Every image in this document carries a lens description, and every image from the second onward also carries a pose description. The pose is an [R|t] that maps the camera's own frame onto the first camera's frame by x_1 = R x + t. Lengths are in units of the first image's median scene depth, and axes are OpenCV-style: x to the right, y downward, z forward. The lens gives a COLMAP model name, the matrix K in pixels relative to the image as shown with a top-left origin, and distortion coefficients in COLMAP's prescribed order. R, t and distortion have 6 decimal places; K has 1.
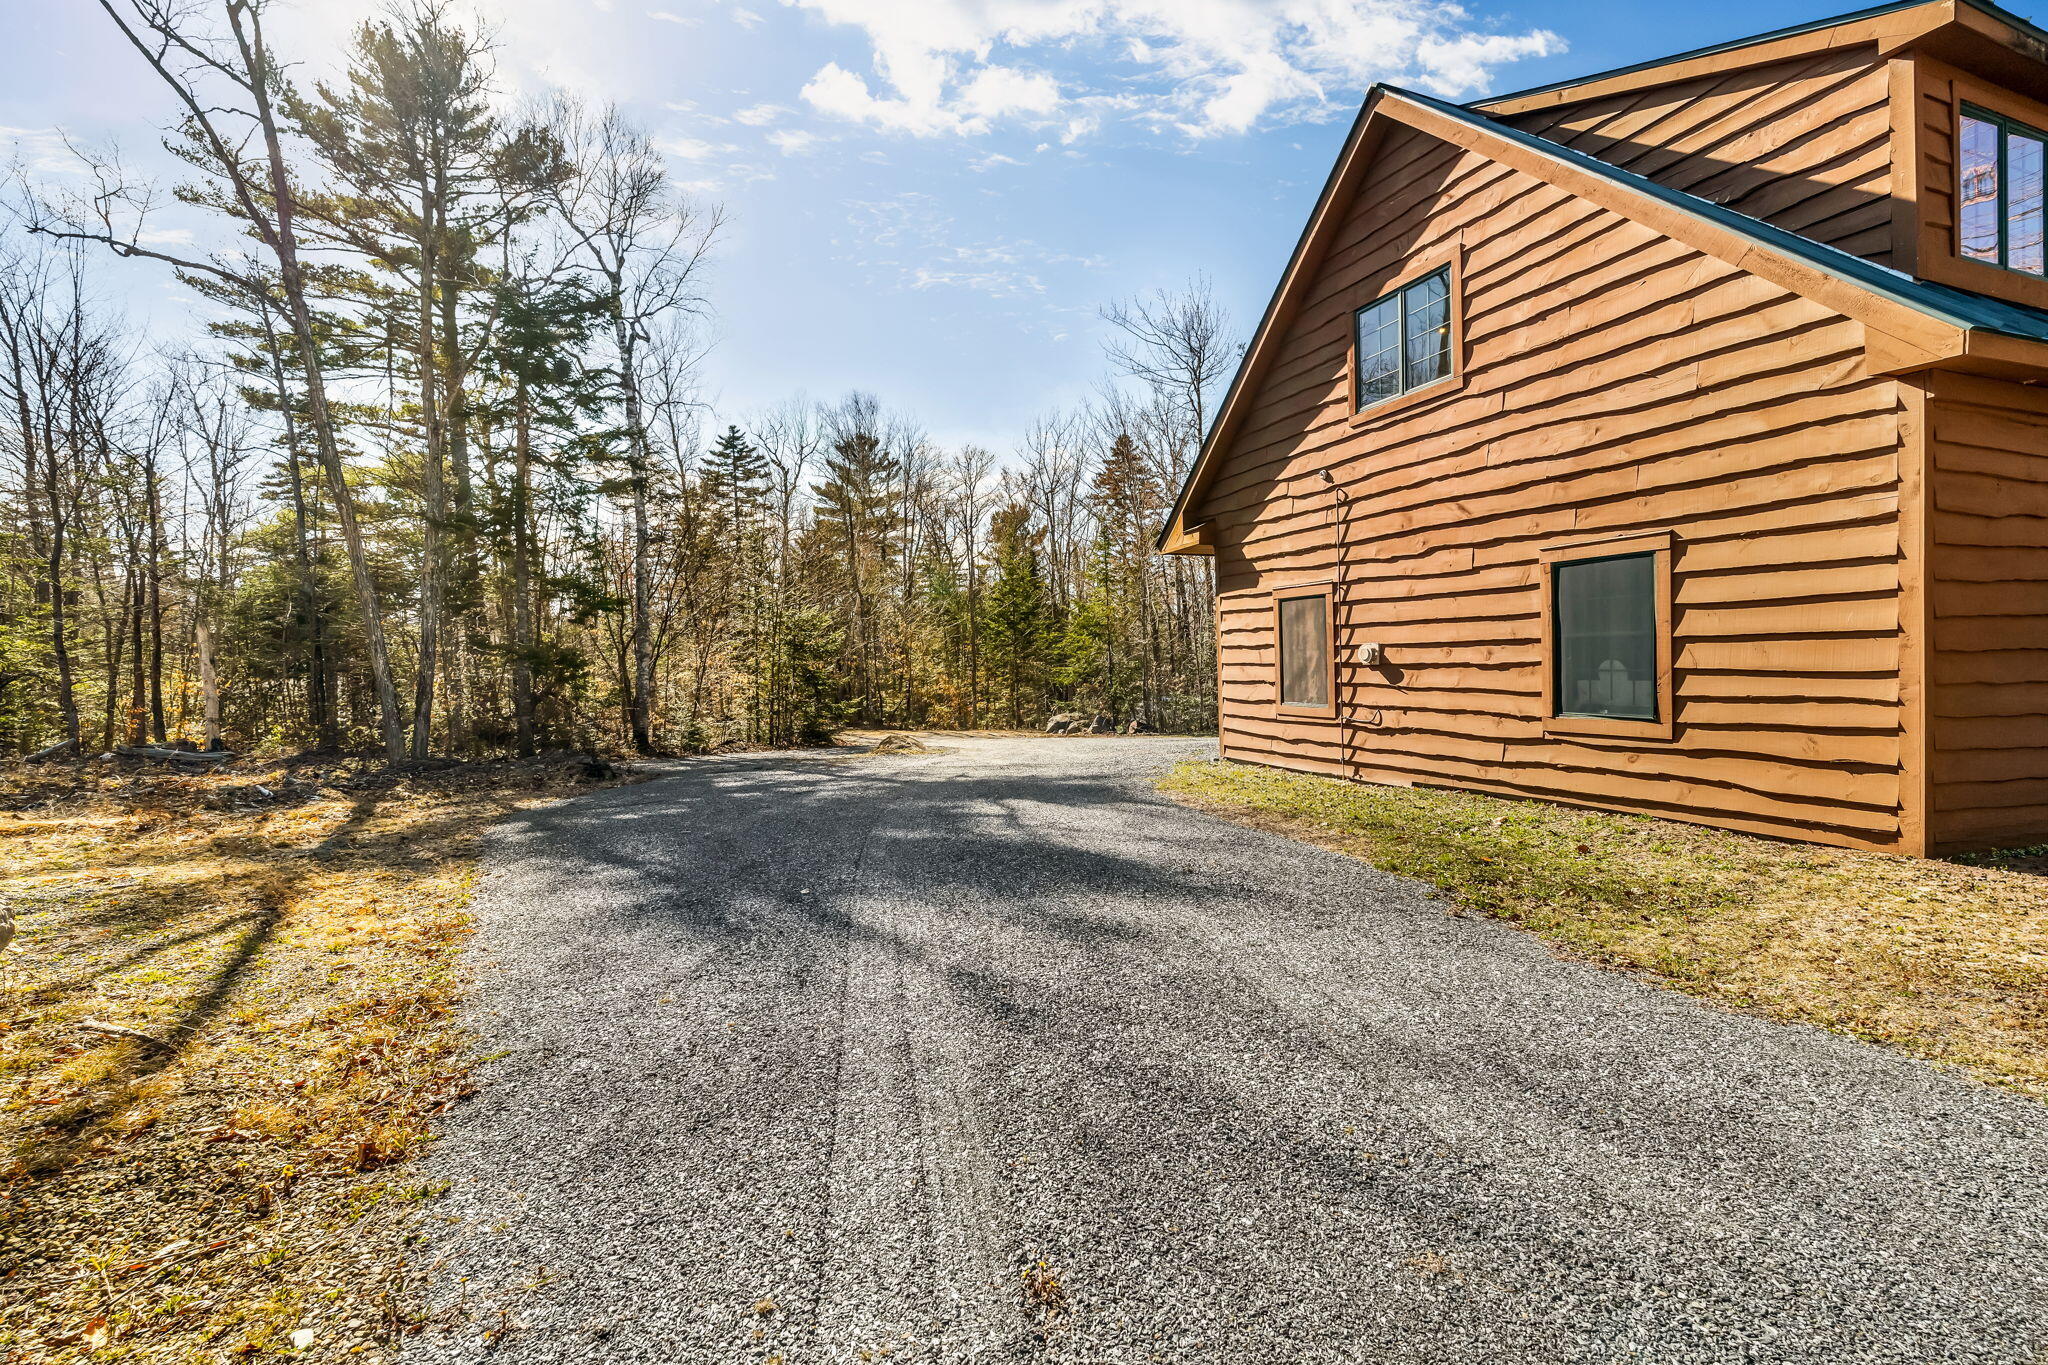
lens RADIAL K [[909.6, 0, 1030.3], [0, 909.6, 672.4], [0, 0, 1]] dist [-0.001257, -0.000296]
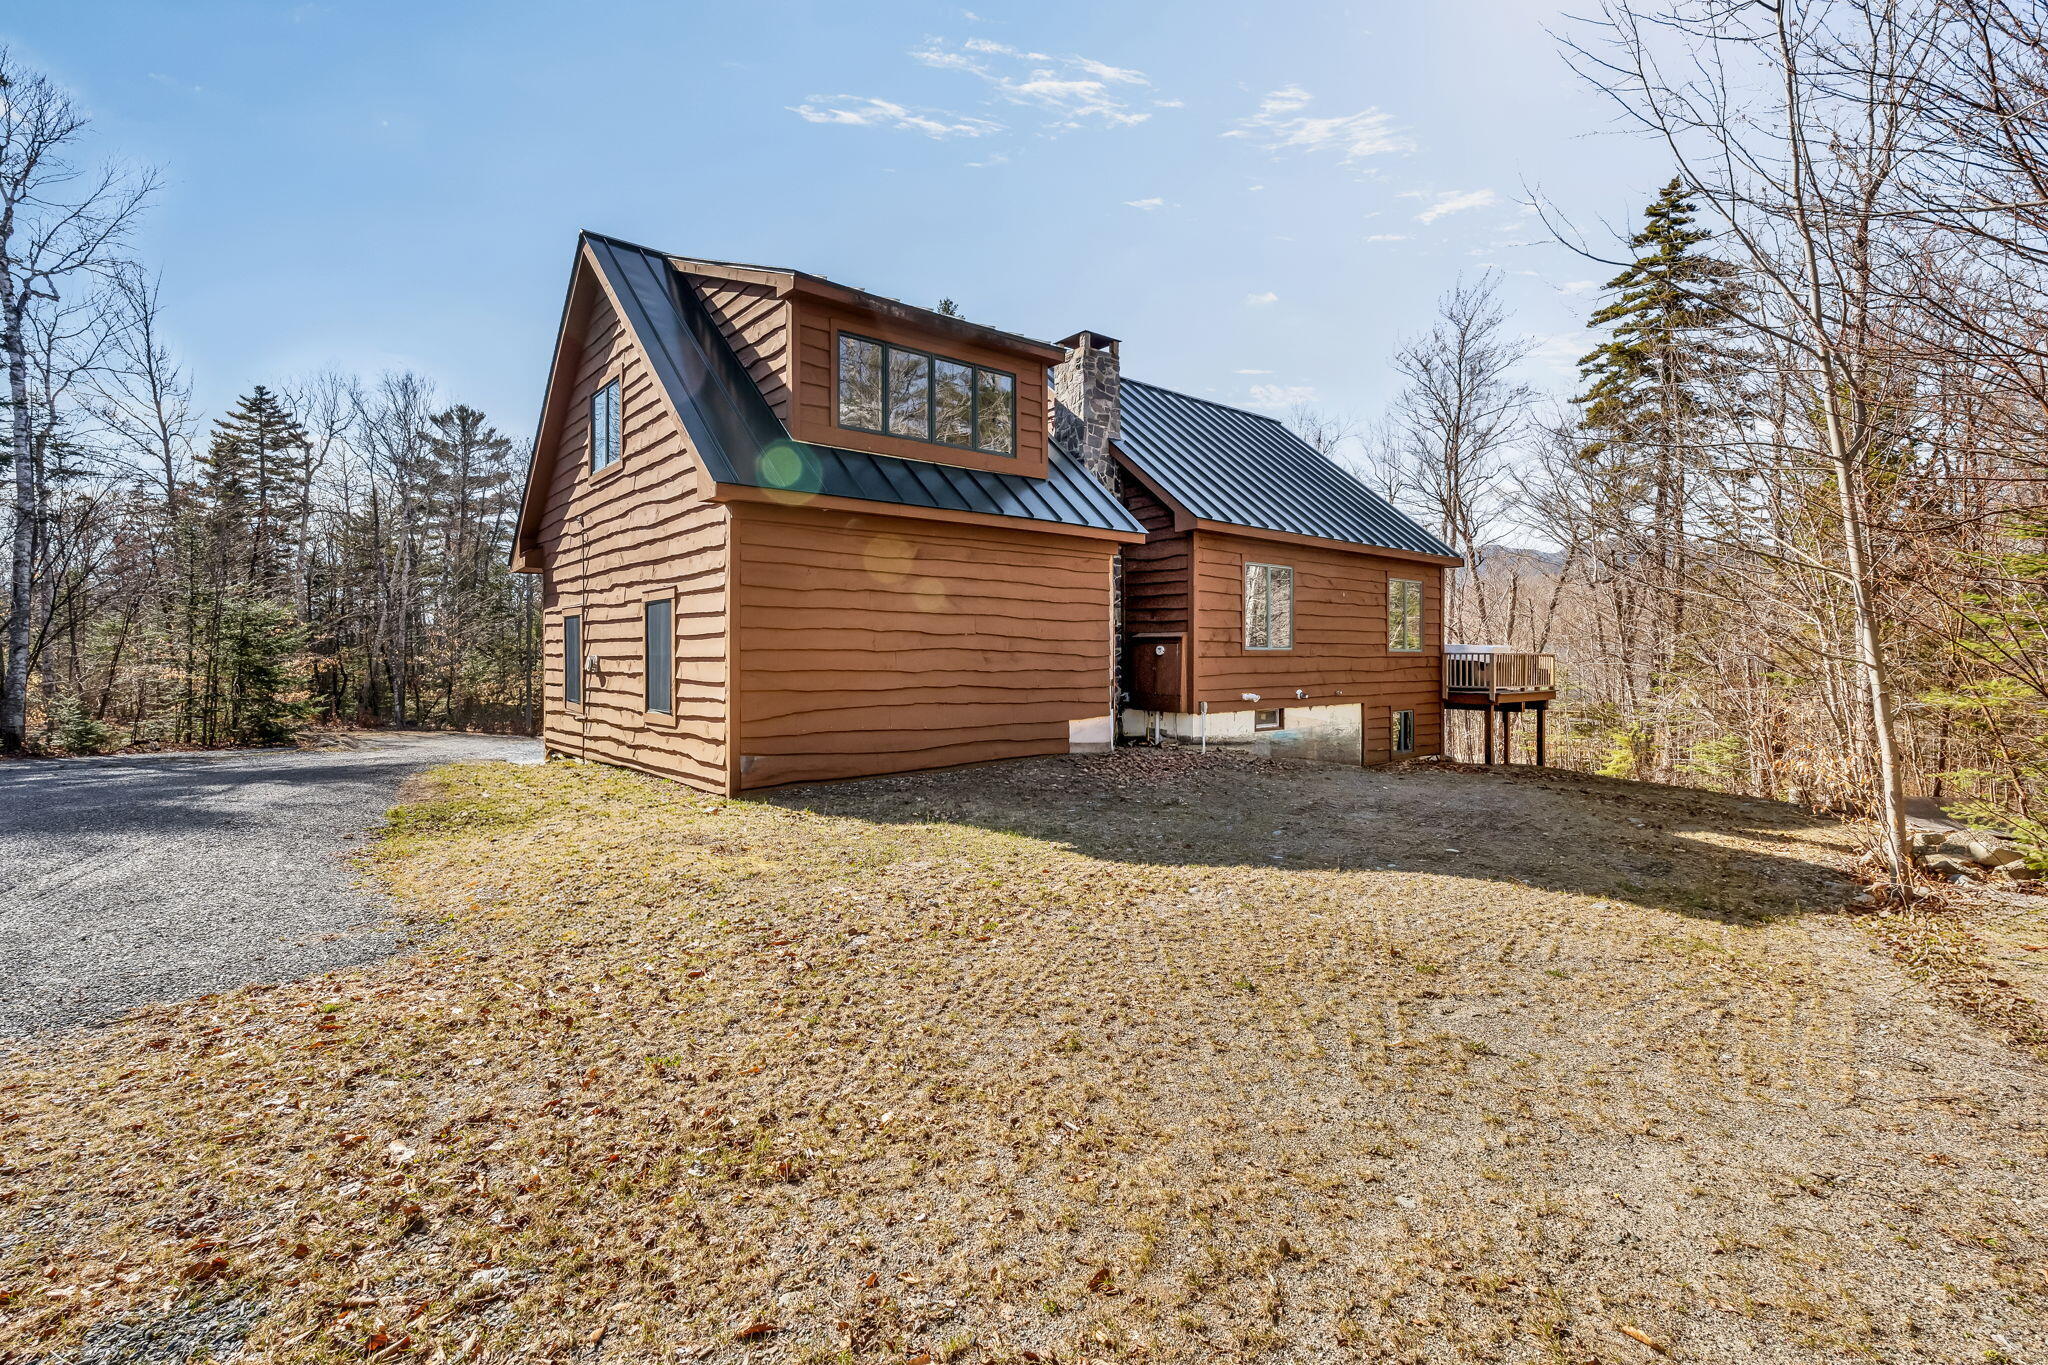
lens RADIAL K [[909.6, 0, 974.1], [0, 909.6, 651.8], [0, 0, 1]] dist [-0.001257, -0.000296]
pose [[0.949603, 0.024612, 0.312488, 0.485810], [-0.016839, 0.999479, -0.027548, -0.010670], [-0.313003, 0.020898, 0.949522, -0.384736]]
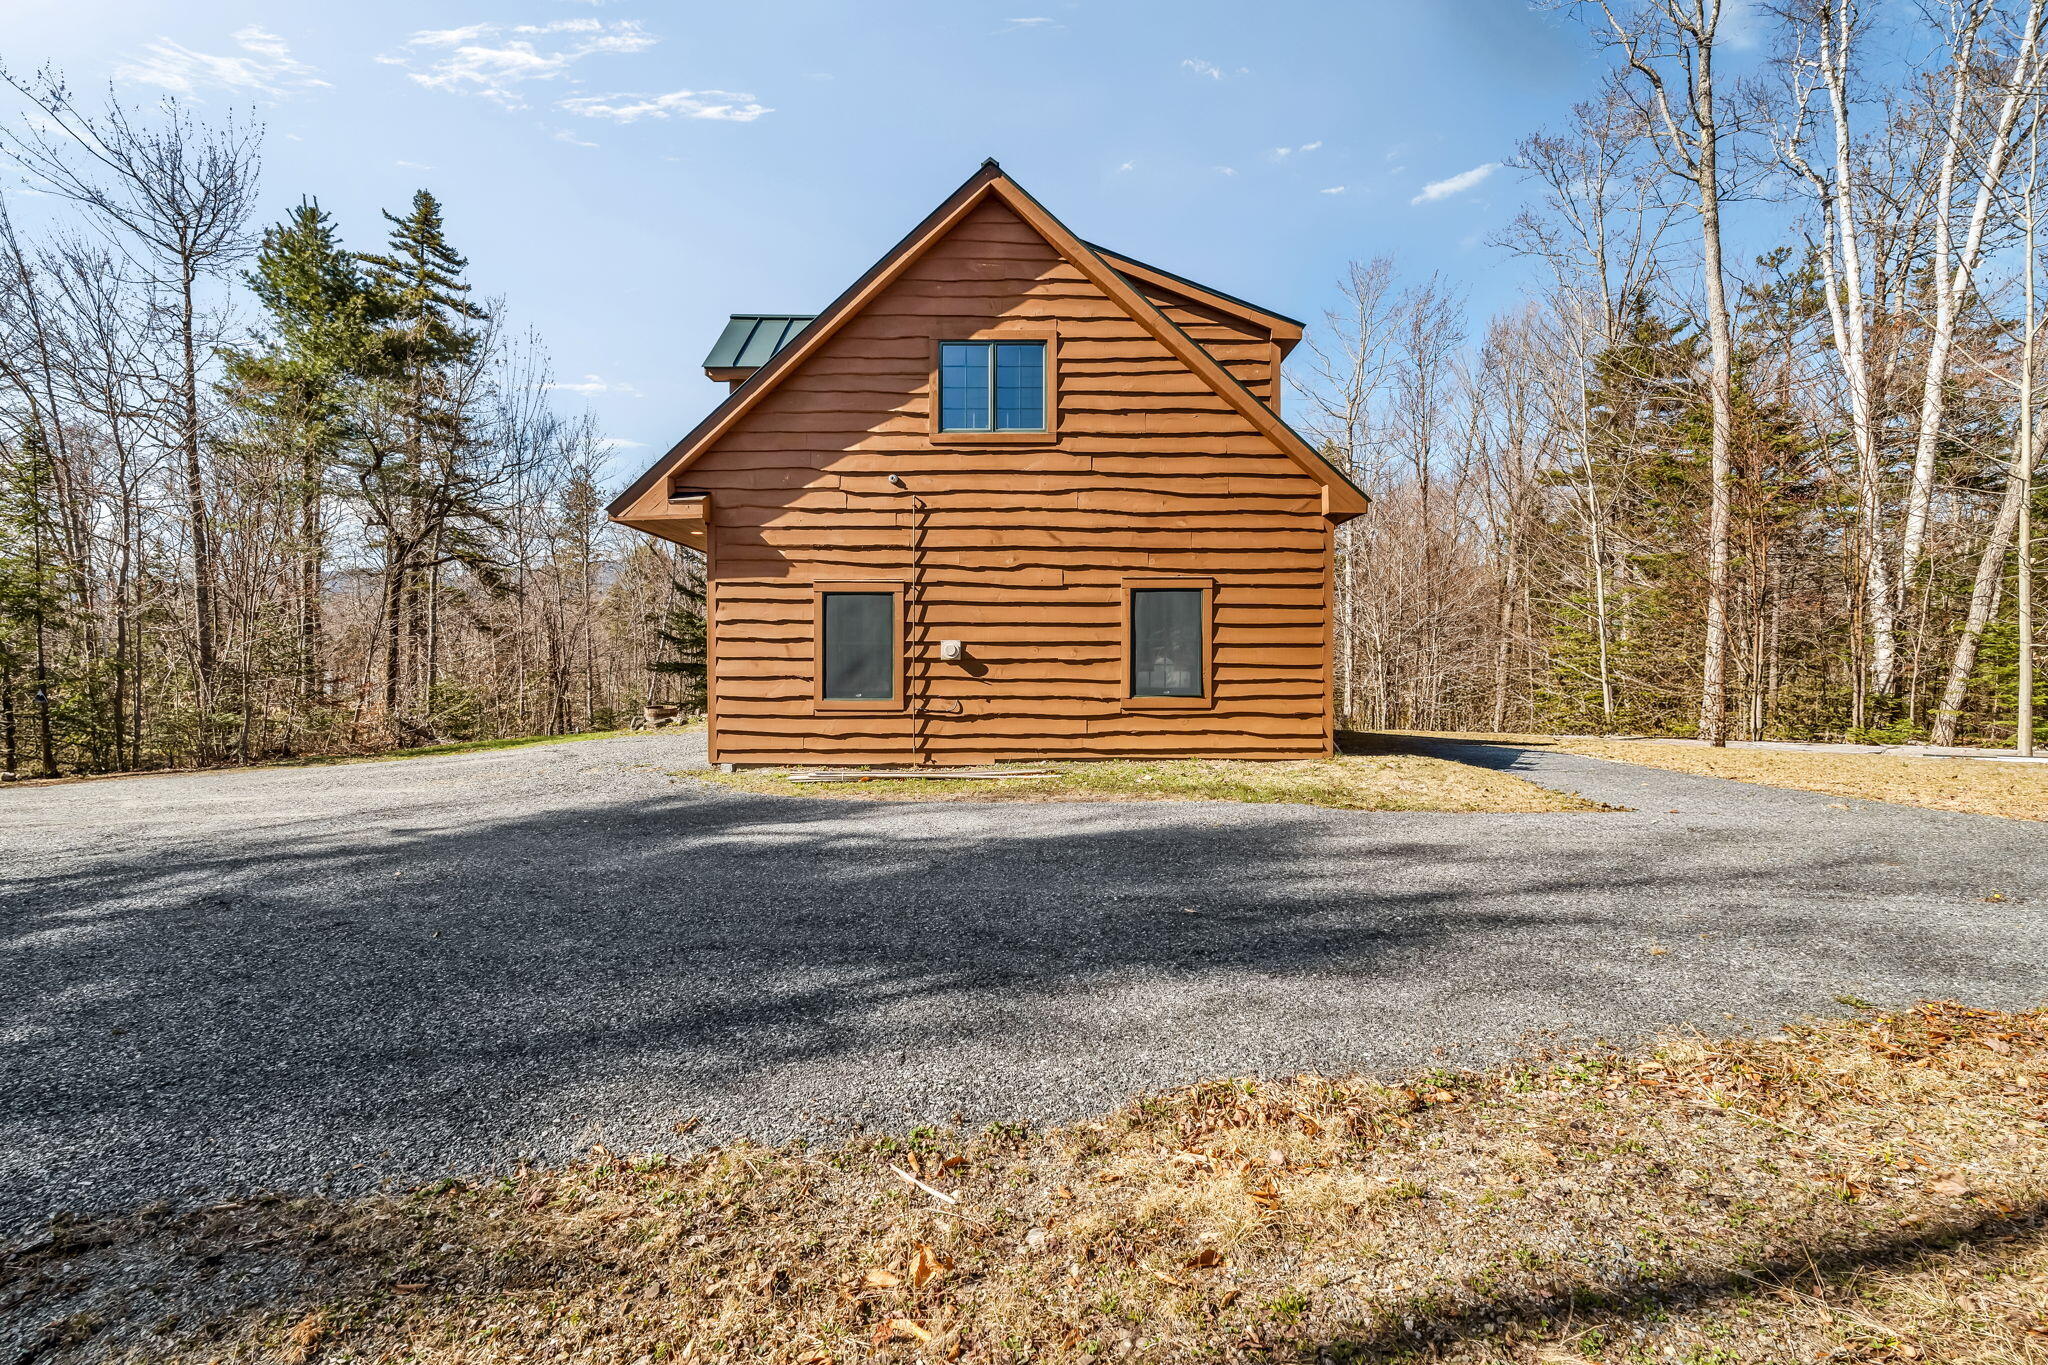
lens RADIAL K [[909.6, 0, 1016.6], [0, 909.6, 663.8], [0, 0, 1]] dist [-0.001257, -0.000296]
pose [[0.368375, 0.017675, 0.929509, -0.625225], [0.003767, 0.999783, -0.020504, 0.019403], [-0.929670, 0.011054, 0.368228, 0.504412]]
